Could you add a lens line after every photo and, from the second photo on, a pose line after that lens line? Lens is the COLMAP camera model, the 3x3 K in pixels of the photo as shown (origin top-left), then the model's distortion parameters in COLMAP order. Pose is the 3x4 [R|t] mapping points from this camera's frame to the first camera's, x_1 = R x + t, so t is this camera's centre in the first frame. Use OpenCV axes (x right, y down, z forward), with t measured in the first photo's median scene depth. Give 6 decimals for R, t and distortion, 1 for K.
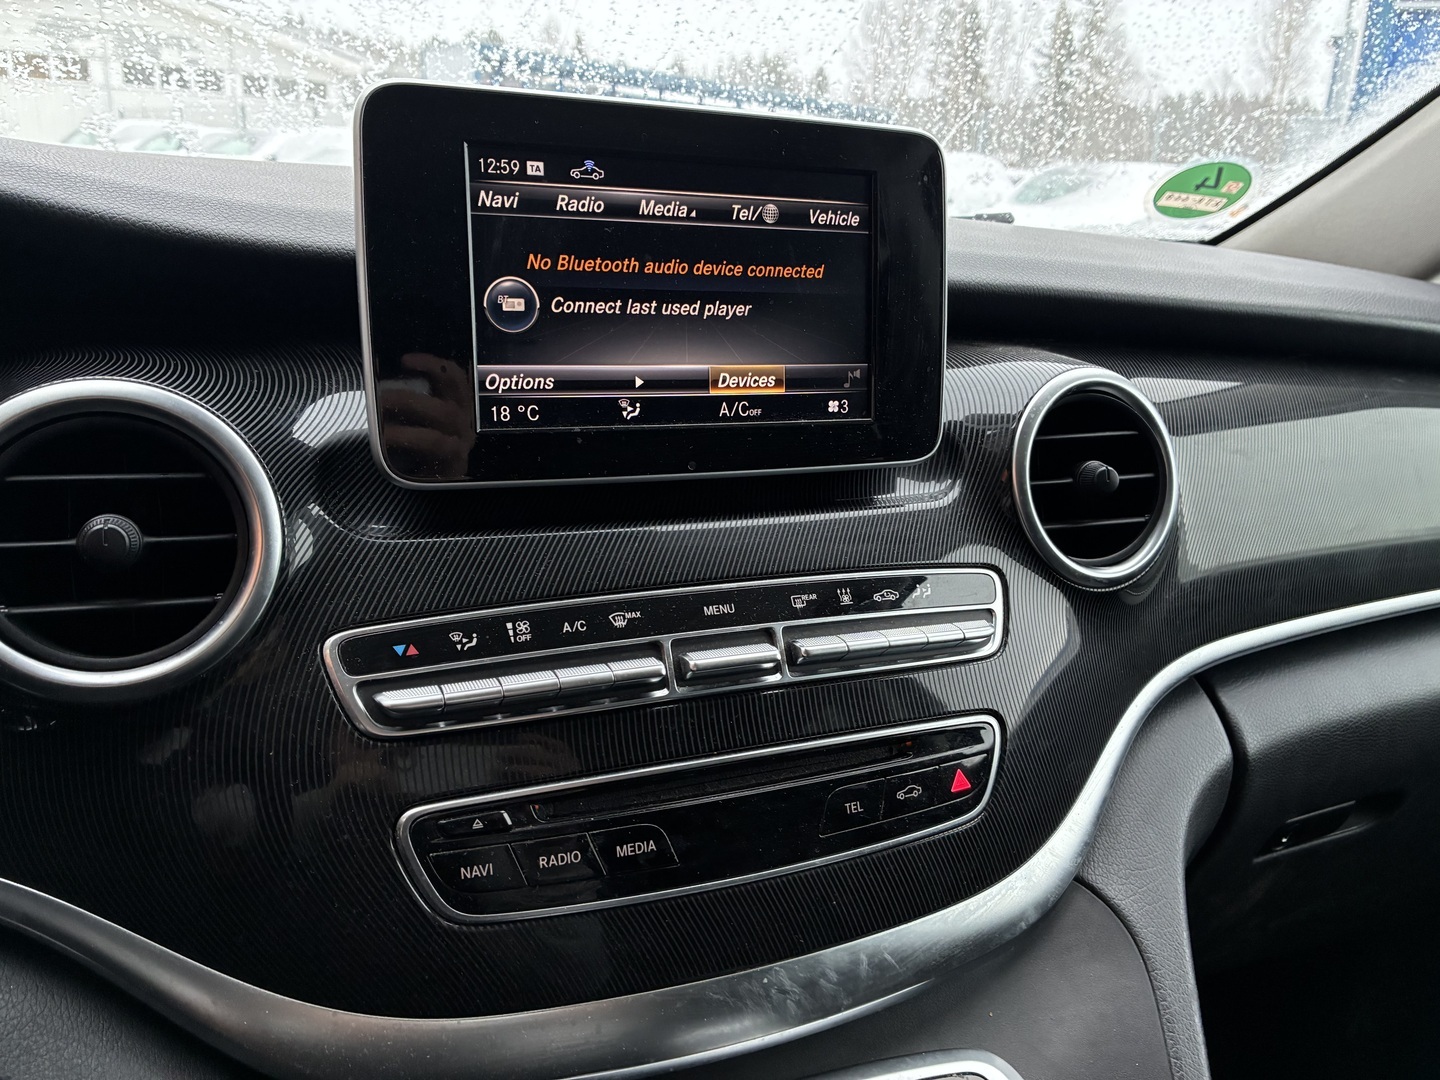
lens RADIAL K [[1111.4, 0, 723.6], [0, 1111.4, 534.2], [0, 0, 1]] dist [0.008316, -0.012923]
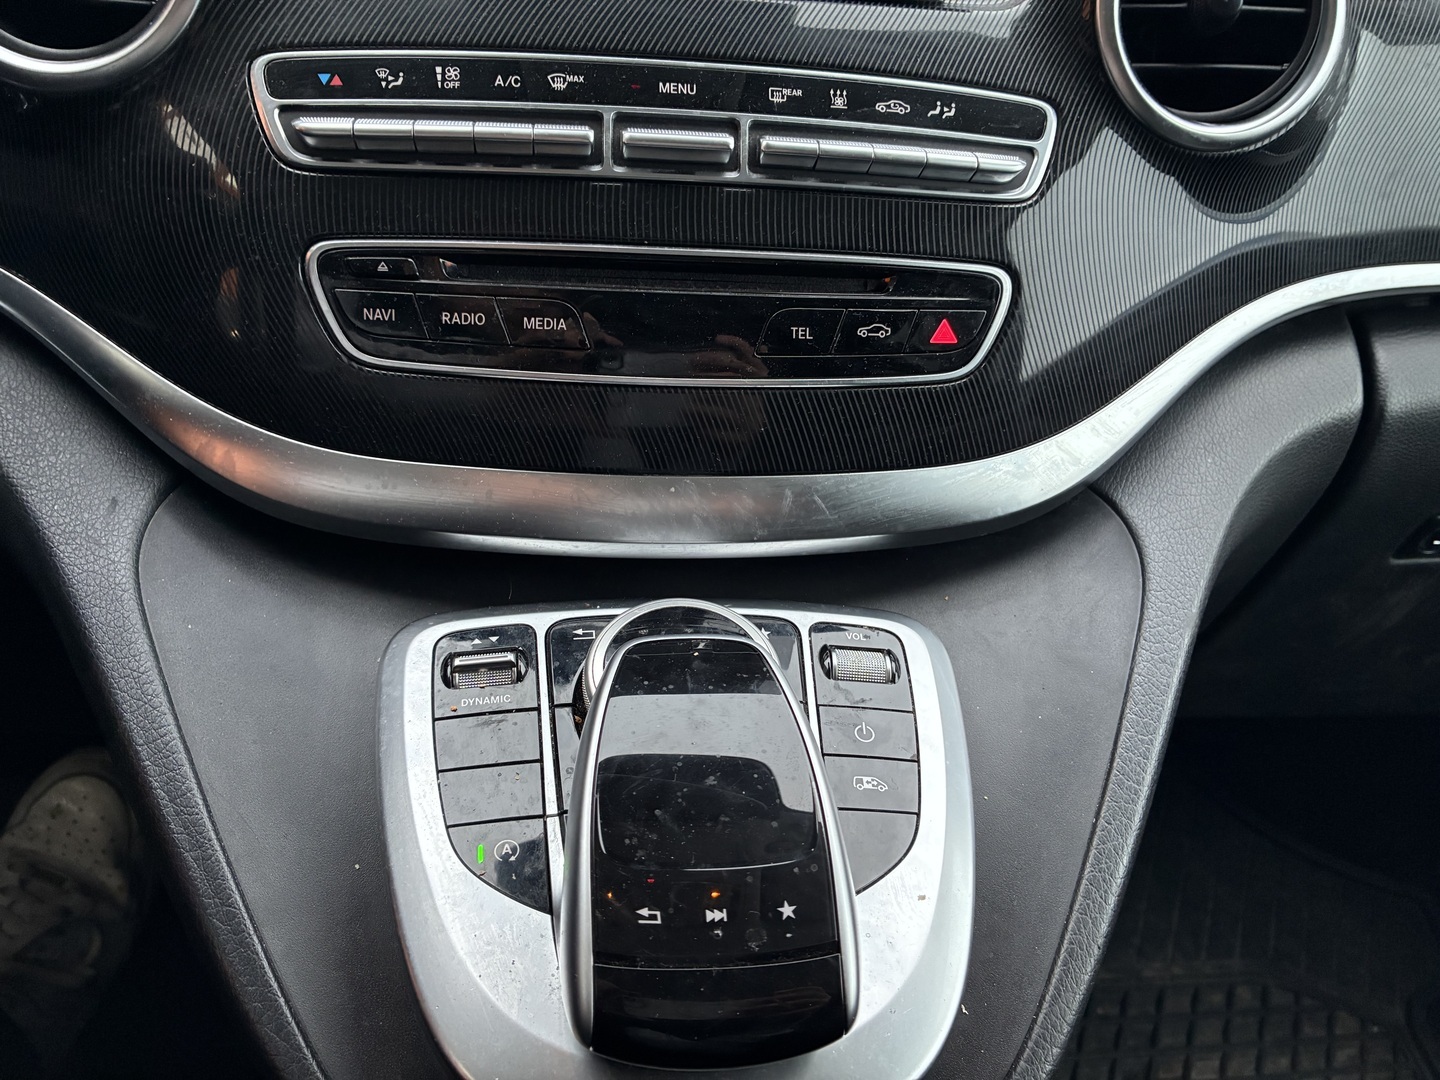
lens RADIAL K [[1100.4, 0, 715.6], [0, 1100.4, 539.4], [0, 0, 1]] dist [0.012497, 0.005440]
pose [[0.950550, 0.161947, -0.265007, 0.331631], [-0.103634, 0.969772, 0.220911, 0.229432], [0.292772, -0.182523, 0.938600, 0.113230]]
